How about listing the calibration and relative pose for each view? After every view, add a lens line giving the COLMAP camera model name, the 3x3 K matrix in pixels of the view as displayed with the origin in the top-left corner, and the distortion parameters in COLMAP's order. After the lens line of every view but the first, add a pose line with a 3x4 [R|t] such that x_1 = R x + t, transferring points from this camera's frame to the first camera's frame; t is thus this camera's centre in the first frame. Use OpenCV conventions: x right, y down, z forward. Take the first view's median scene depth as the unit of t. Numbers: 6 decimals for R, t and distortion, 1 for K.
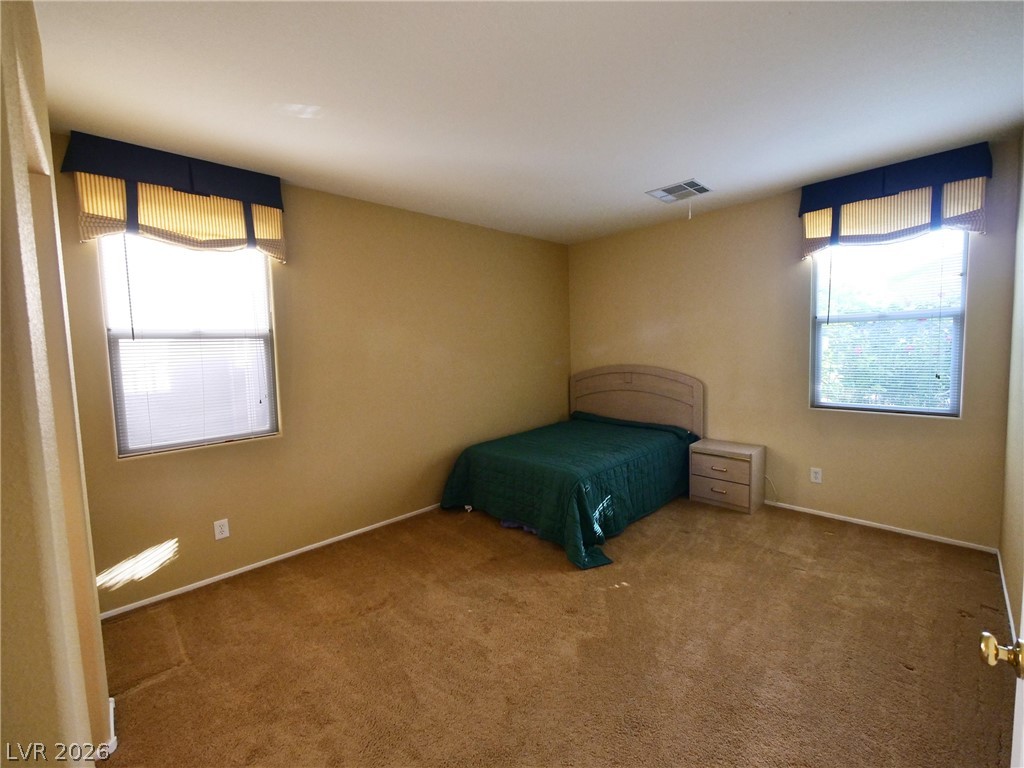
lens RADIAL K [[432.1, 0, 513.4], [0, 432.1, 374.8], [0, 0, 1]] dist [-0.003466, 0.000023]
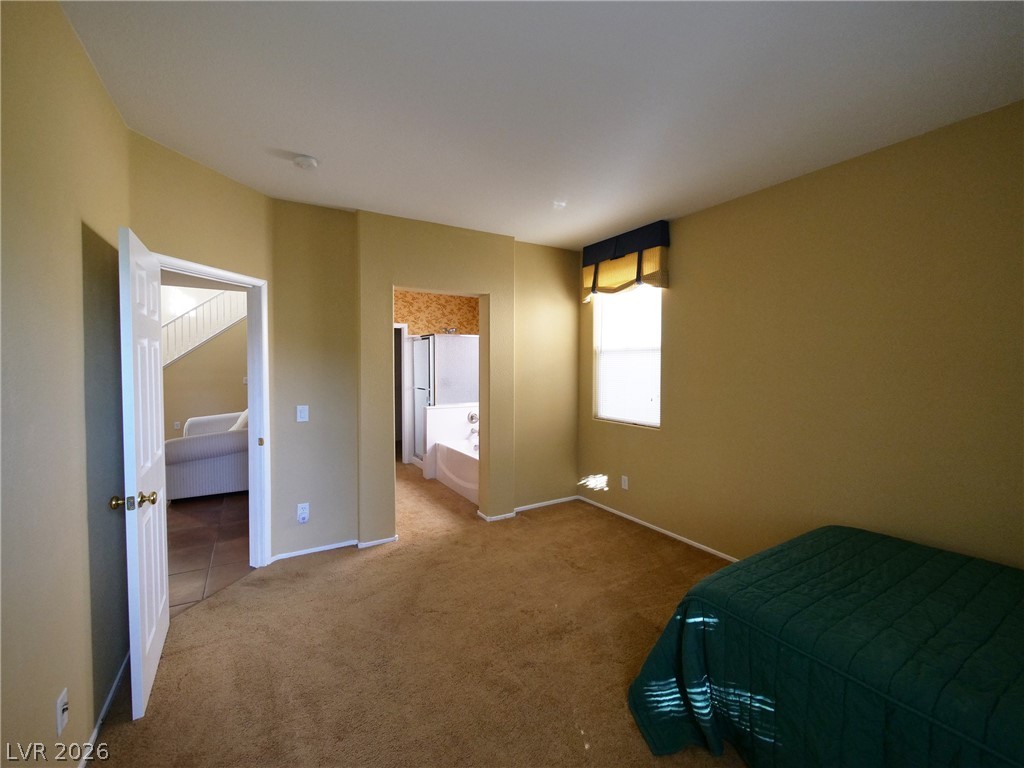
lens RADIAL K [[432.1, 0, 513.4], [0, 432.1, 374.8], [0, 0, 1]] dist [-0.003466, 0.000023]
pose [[-0.231799, 0.050657, -0.971444, 0.844306], [-0.058493, 0.996110, 0.065900, -0.081165], [0.971003, 0.072098, -0.227935, 0.987220]]
